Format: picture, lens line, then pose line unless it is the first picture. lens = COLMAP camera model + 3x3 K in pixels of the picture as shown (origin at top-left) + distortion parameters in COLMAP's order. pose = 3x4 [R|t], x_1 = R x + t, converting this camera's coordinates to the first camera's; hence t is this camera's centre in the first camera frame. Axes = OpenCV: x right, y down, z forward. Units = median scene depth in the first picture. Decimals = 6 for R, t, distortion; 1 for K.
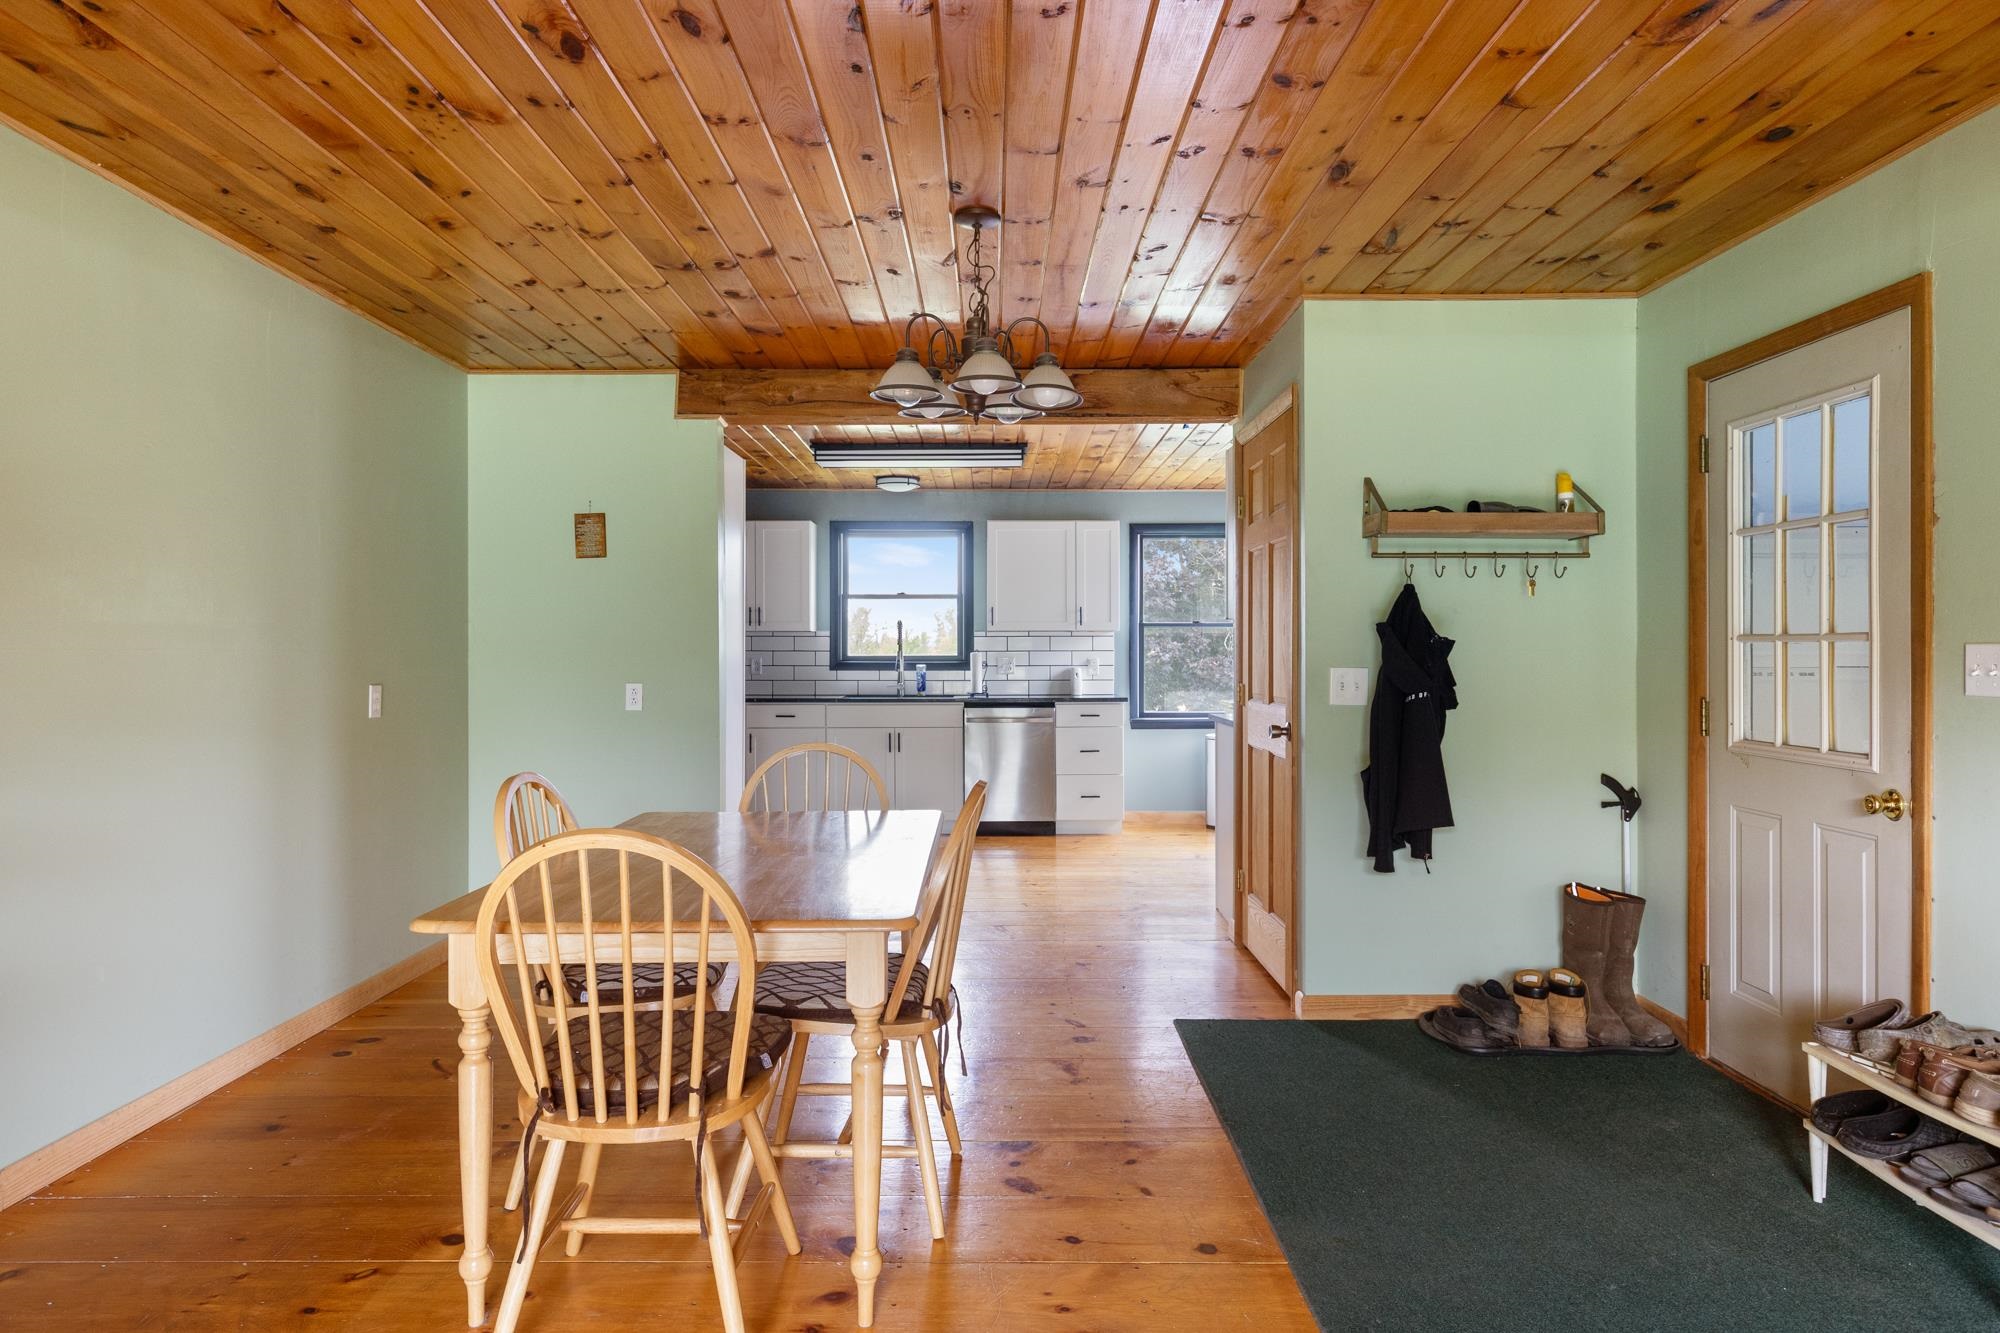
lens RADIAL K [[1179.6, 0, 992.7], [0, 1179.6, 647.4], [0, 0, 1]] dist [0.001233, -0.002379]
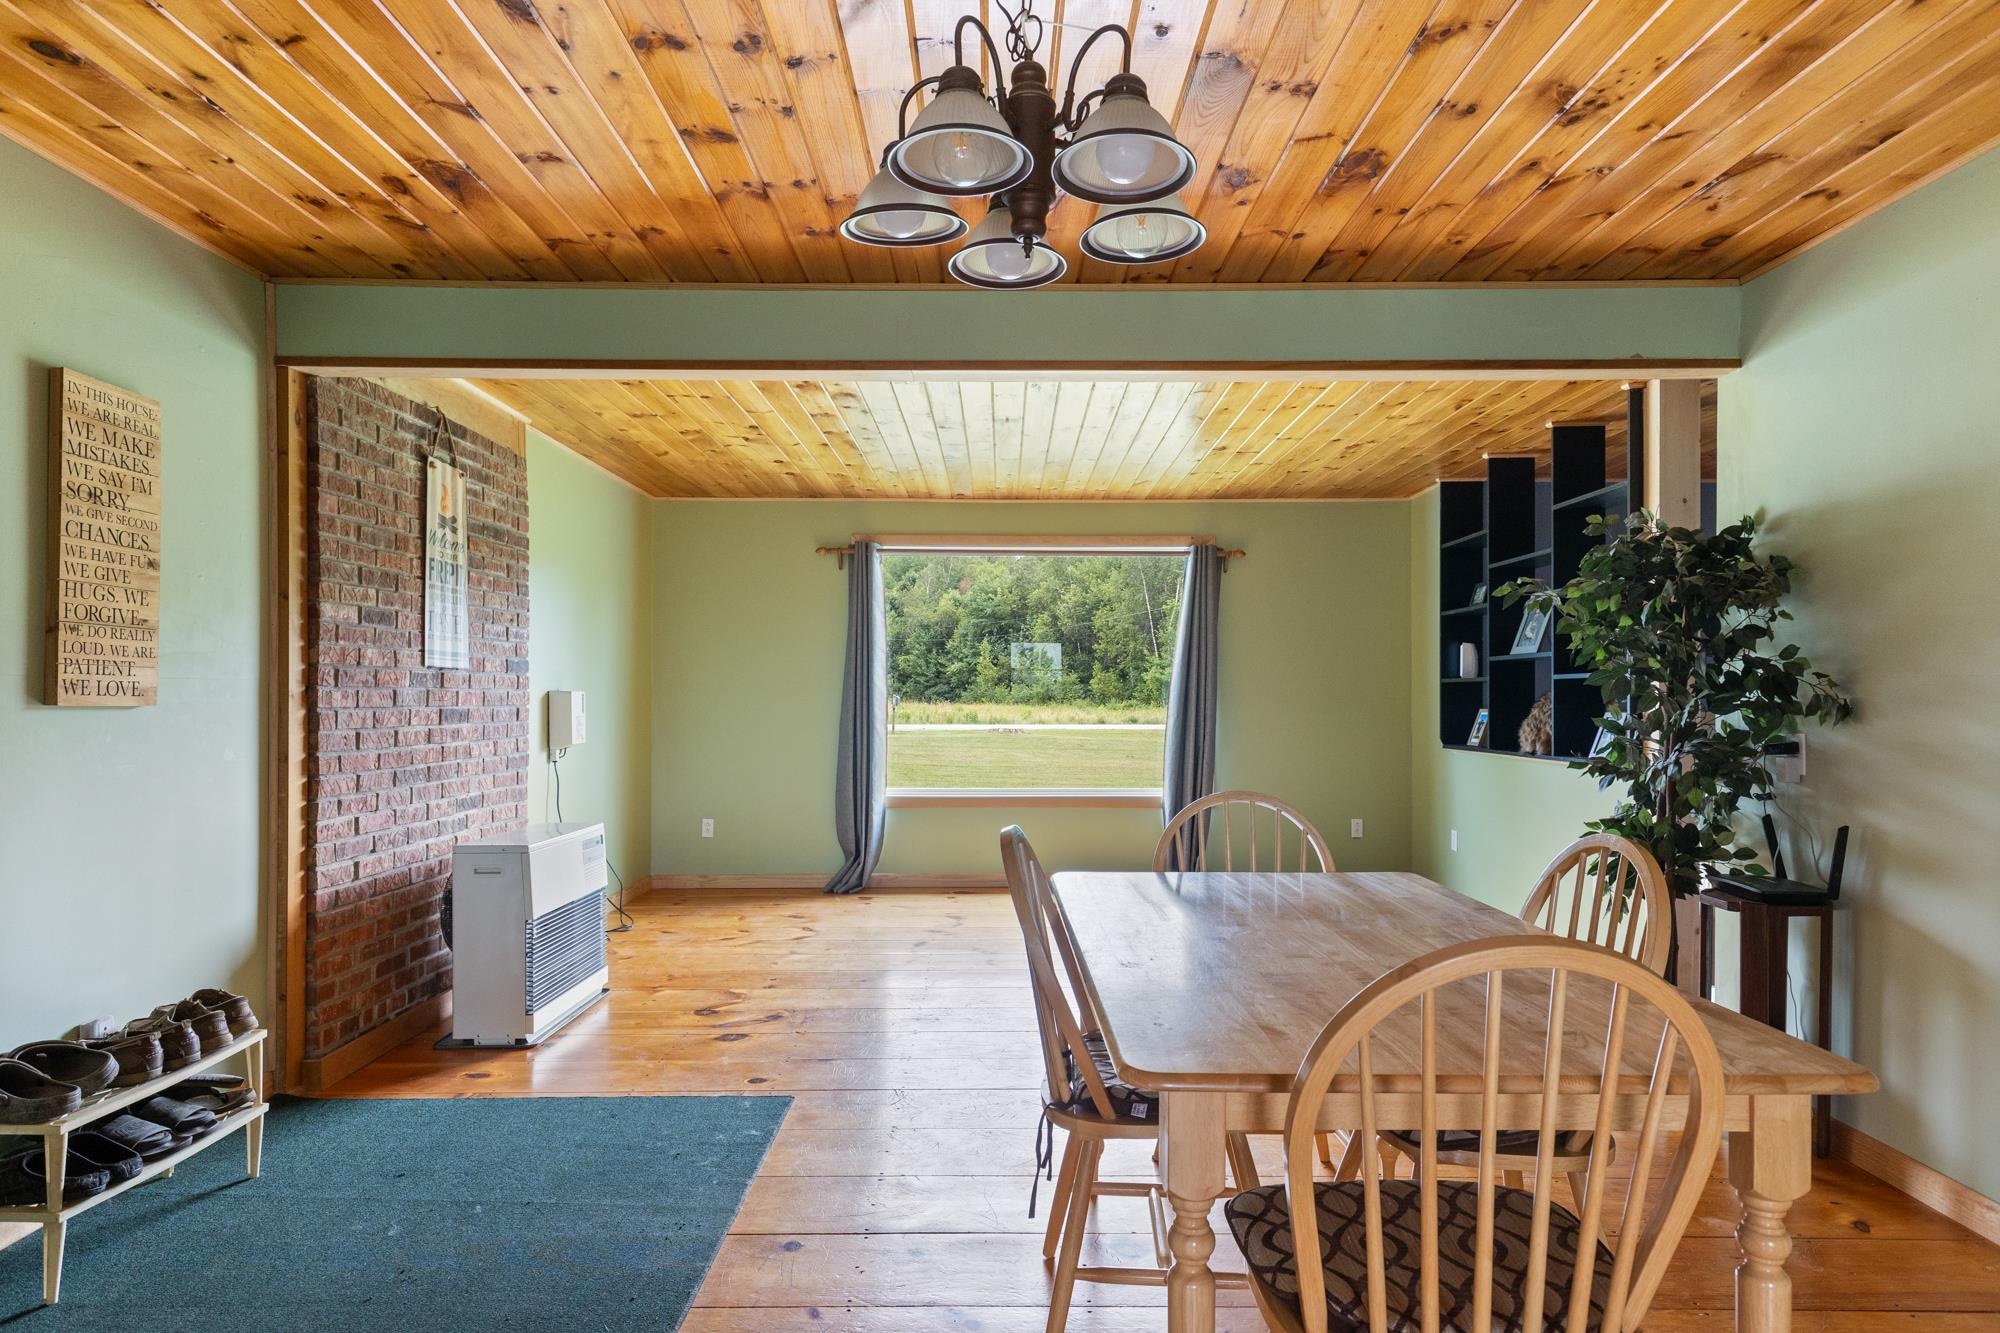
lens RADIAL K [[1156.1, 0, 1003.4], [0, 1156.1, 697.8], [0, 0, 1]] dist [0.010638, -0.002044]
pose [[-0.999988, -0.001580, -0.004638, -0.000373], [-0.001574, 0.999998, -0.001356, 0.013496], [0.004640, -0.001349, -0.999988, 1.232135]]
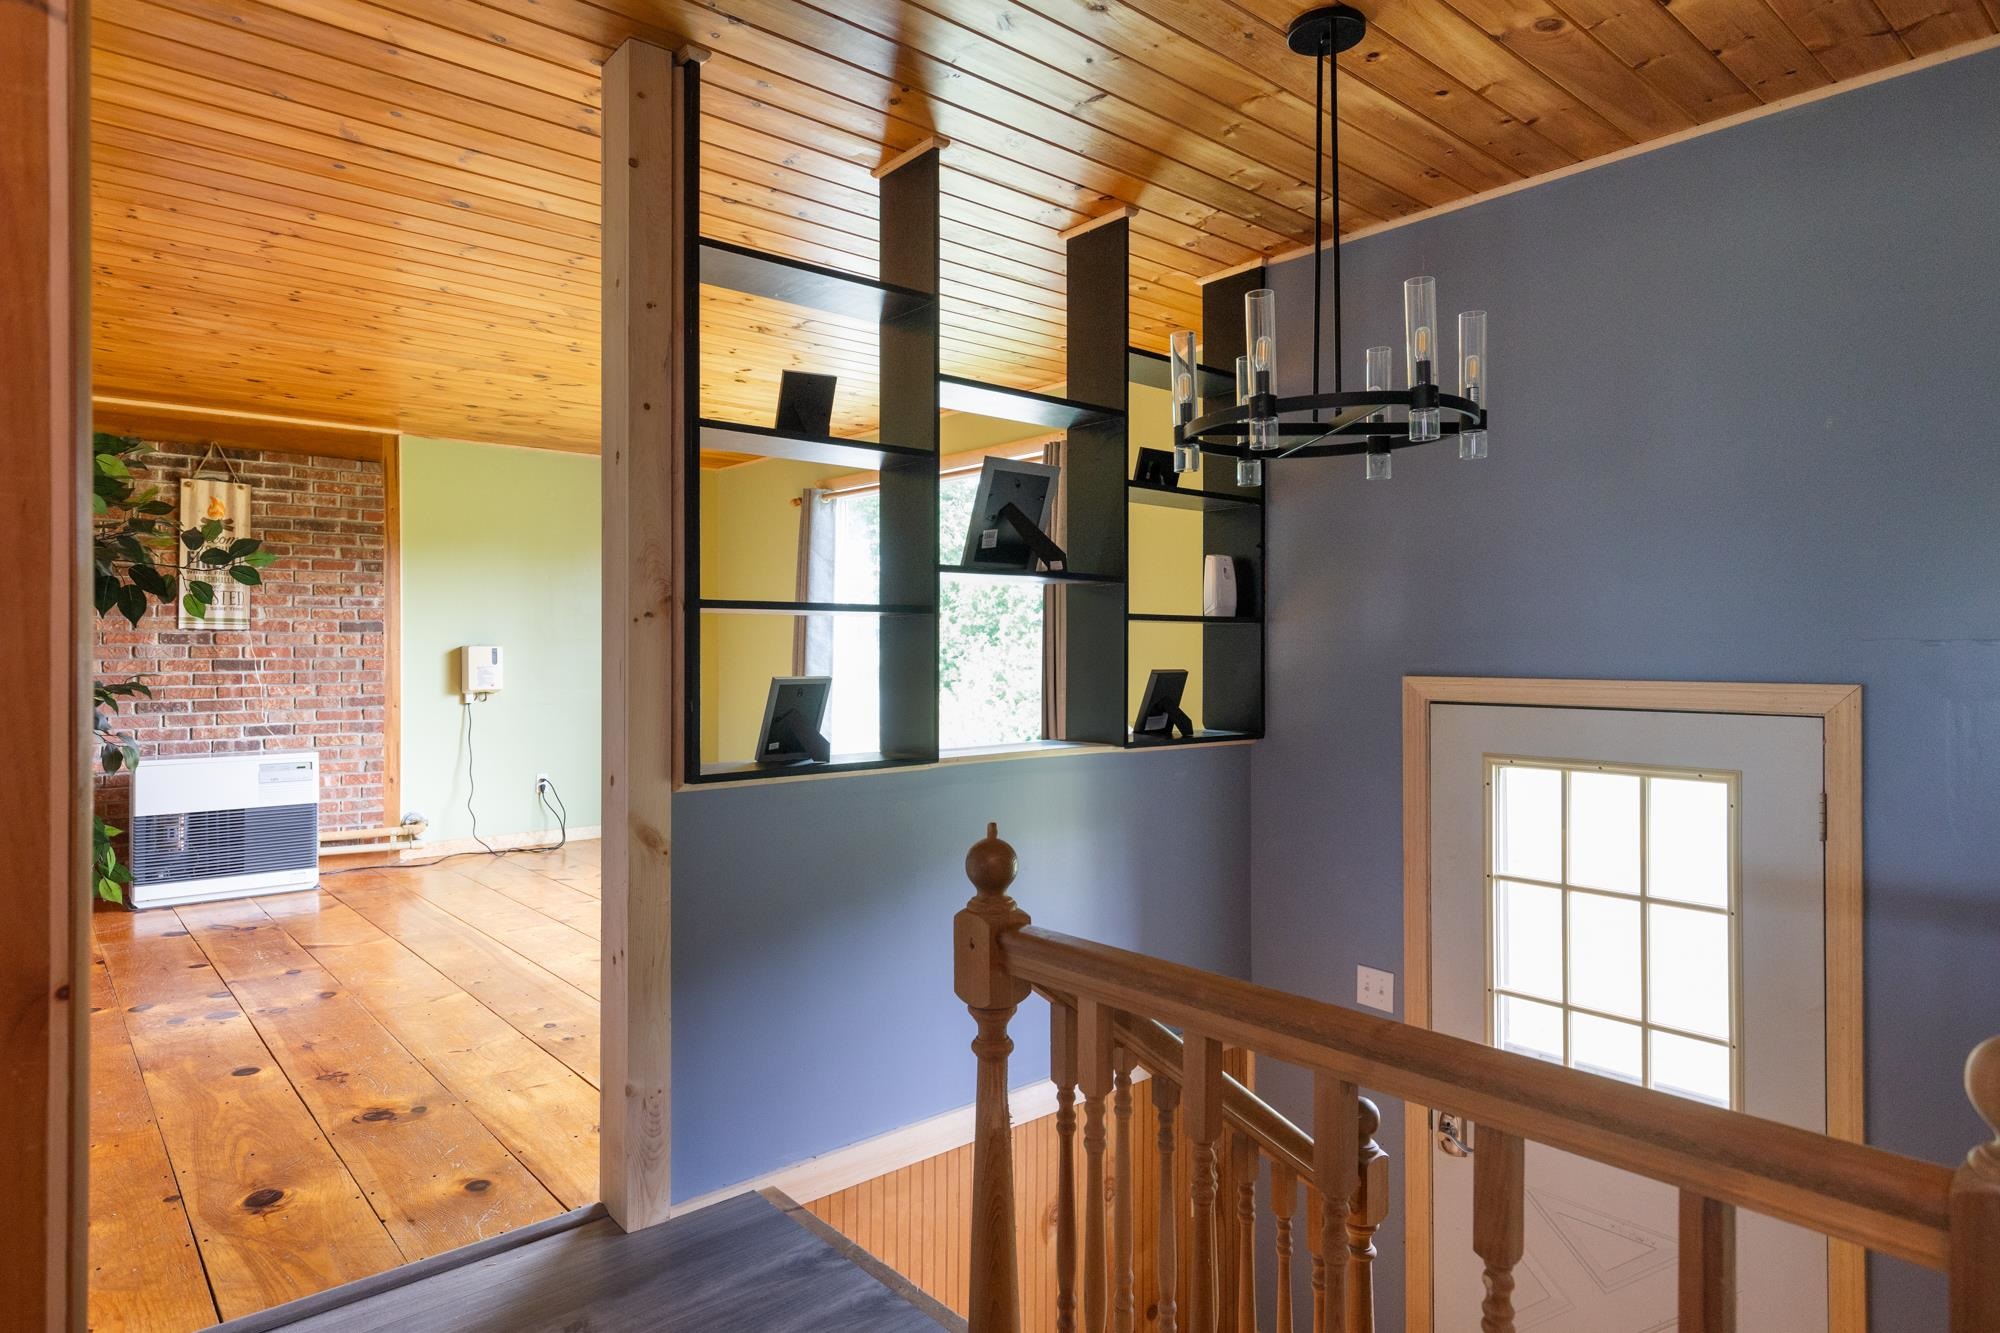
lens RADIAL K [[1156.1, 0, 999.7], [0, 1156.1, 644.0], [0, 0, 1]] dist [0.010638, -0.002044]
pose [[-0.648959, 0.003432, 0.760815, -1.260353], [-0.001889, 0.999979, -0.006123, 0.010067], [-0.760821, -0.005411, -0.648940, 0.355607]]
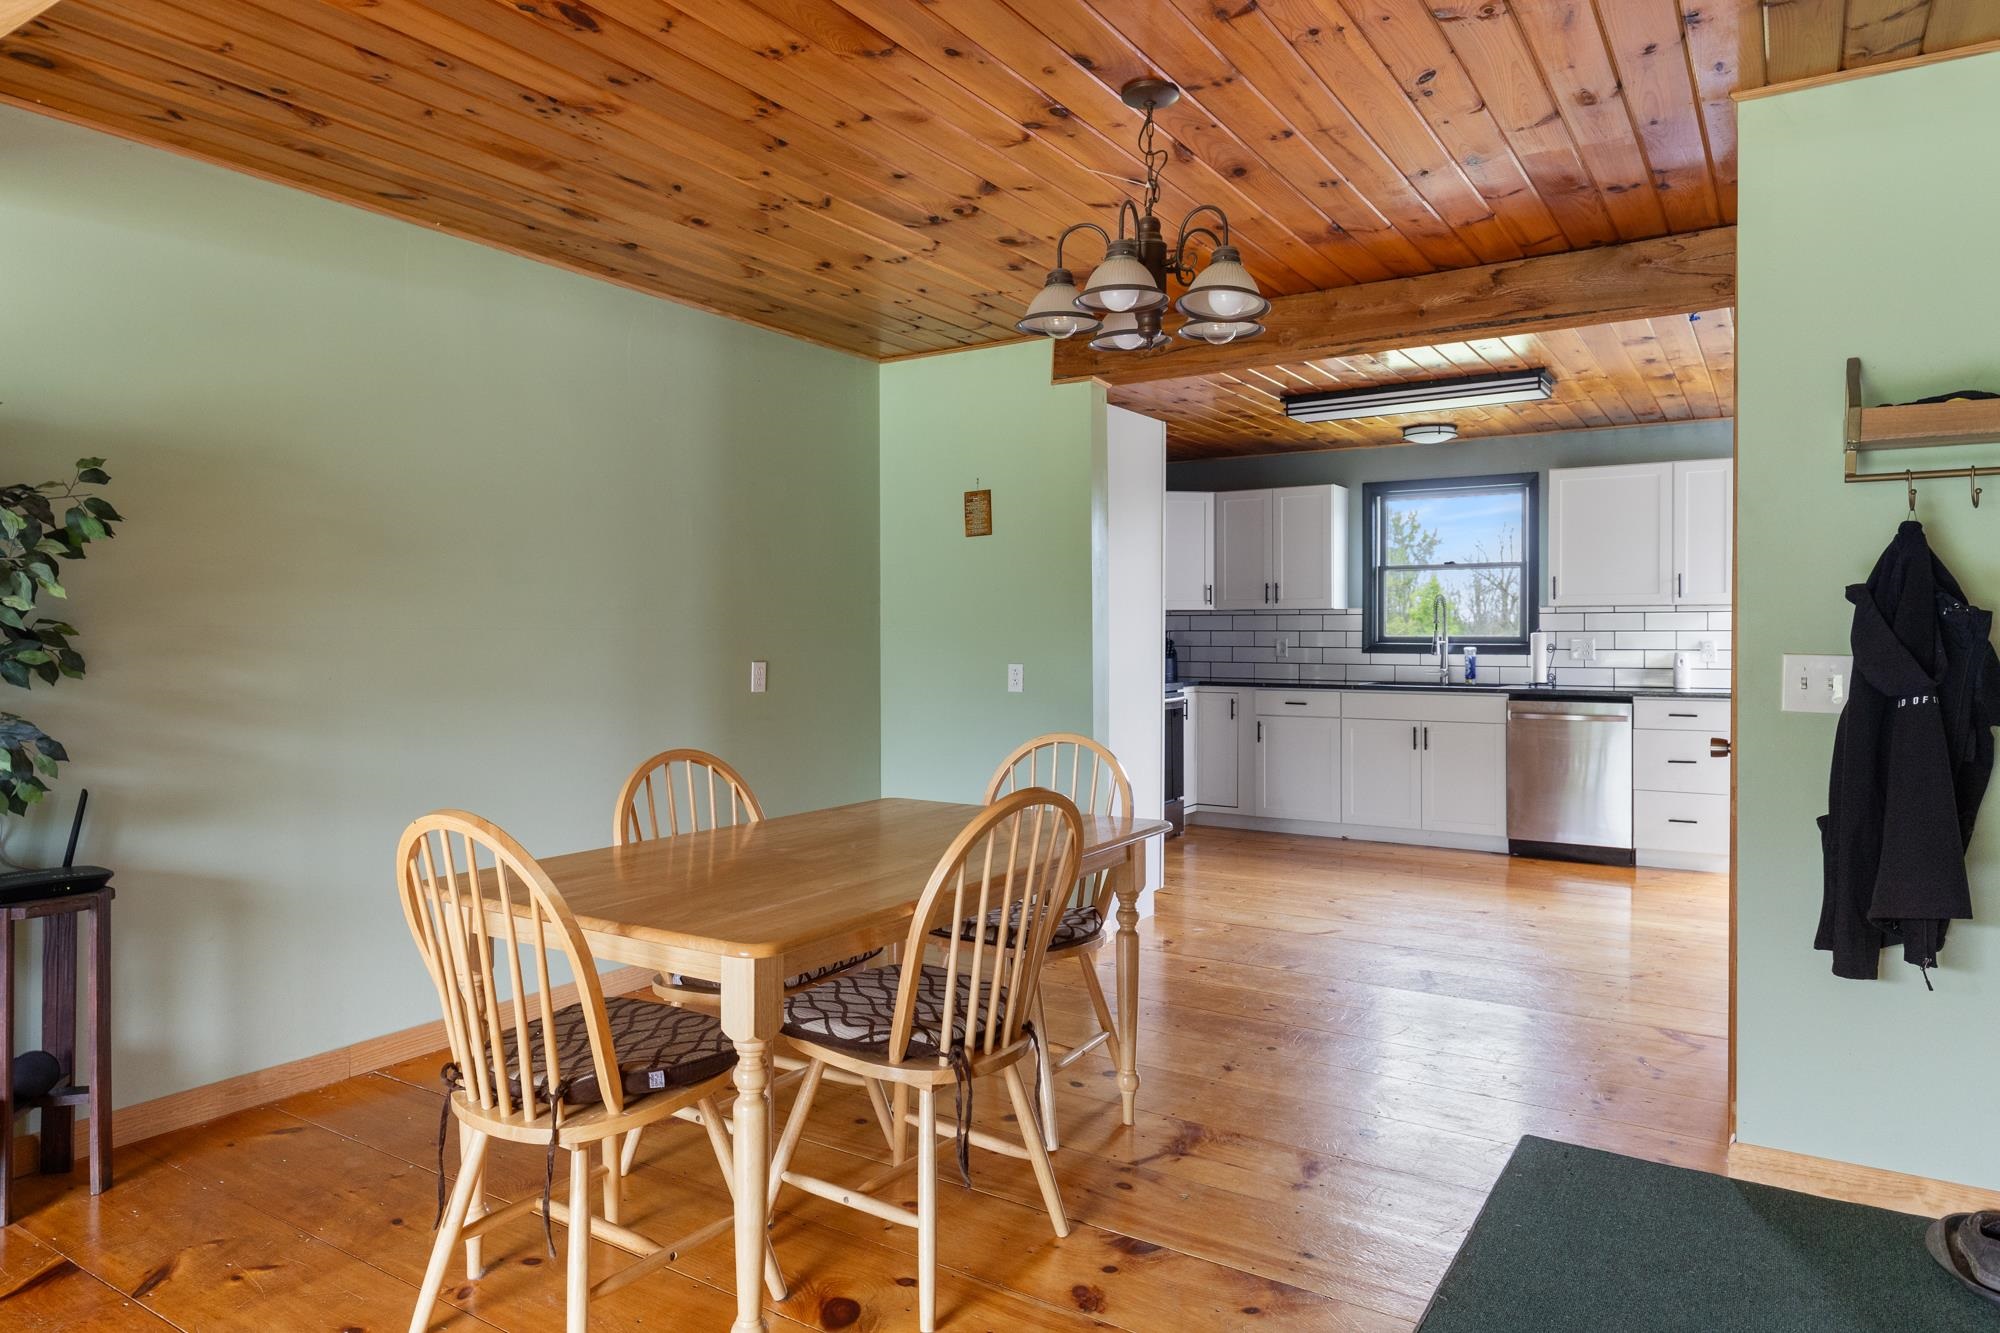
lens RADIAL K [[1226.7, 0, 1012.4], [0, 1226.7, 641.5], [0, 0, 1]] dist [-0.000206, -0.000199]
pose [[0.839592, 0.004177, -0.543201, 0.294957], [0.001753, 0.999944, 0.010399, 0.001967], [0.543214, -0.009683, 0.839538, 0.191966]]
